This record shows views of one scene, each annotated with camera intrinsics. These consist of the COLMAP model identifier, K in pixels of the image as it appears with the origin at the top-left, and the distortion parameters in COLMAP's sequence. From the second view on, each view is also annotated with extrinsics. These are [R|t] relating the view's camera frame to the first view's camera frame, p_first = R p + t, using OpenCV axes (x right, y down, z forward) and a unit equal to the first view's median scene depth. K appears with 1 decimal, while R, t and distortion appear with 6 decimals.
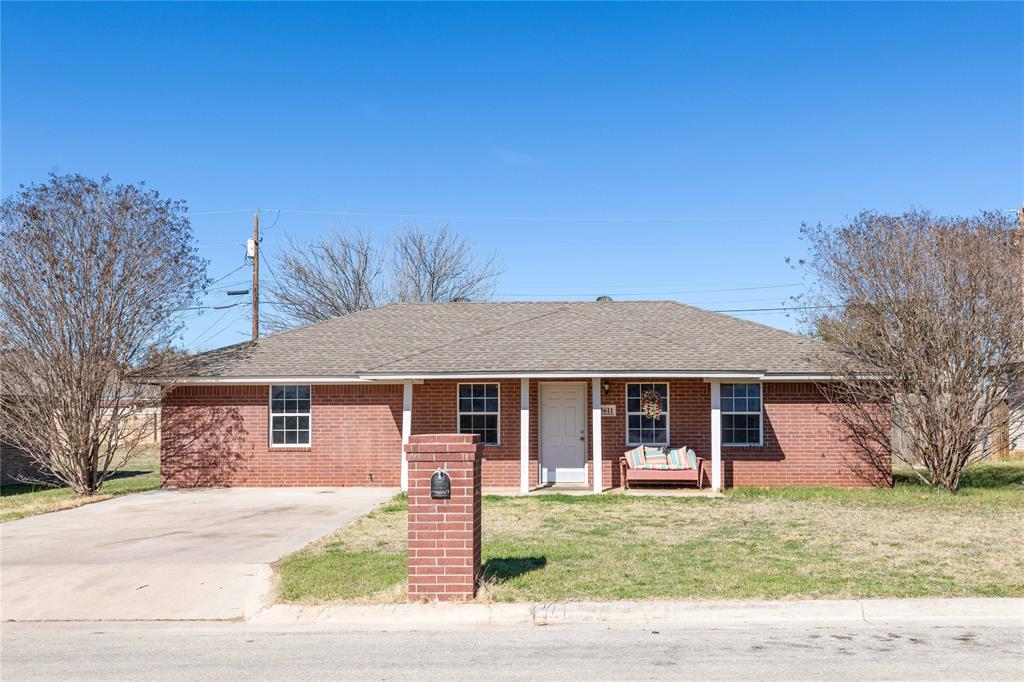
lens RADIAL K [[1032.6, 0, 512.0], [0, 1032.6, 341.0], [0, 0, 1]] dist [-0.002498, -0.005071]
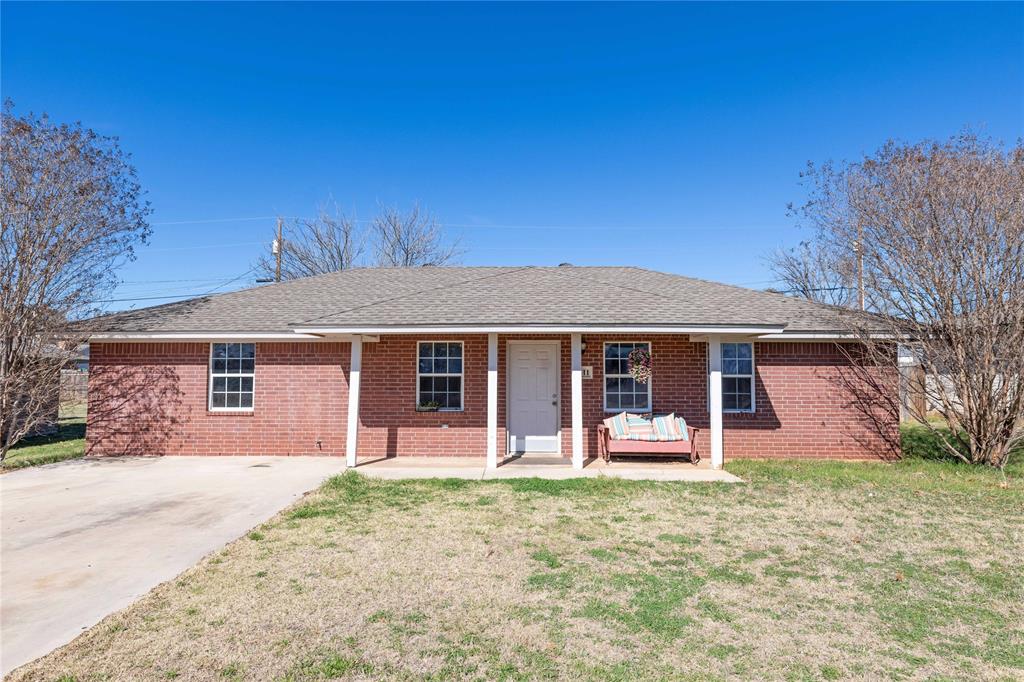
lens RADIAL K [[637.0, 0, 504.3], [0, 637.0, 323.8], [0, 0, 1]] dist [-0.000287, 0.000046]
pose [[0.998902, 0.009021, 0.045965, -0.002484], [-0.008536, 0.999906, -0.010752, 0.031478], [-0.046058, 0.010348, 0.998885, 0.446651]]
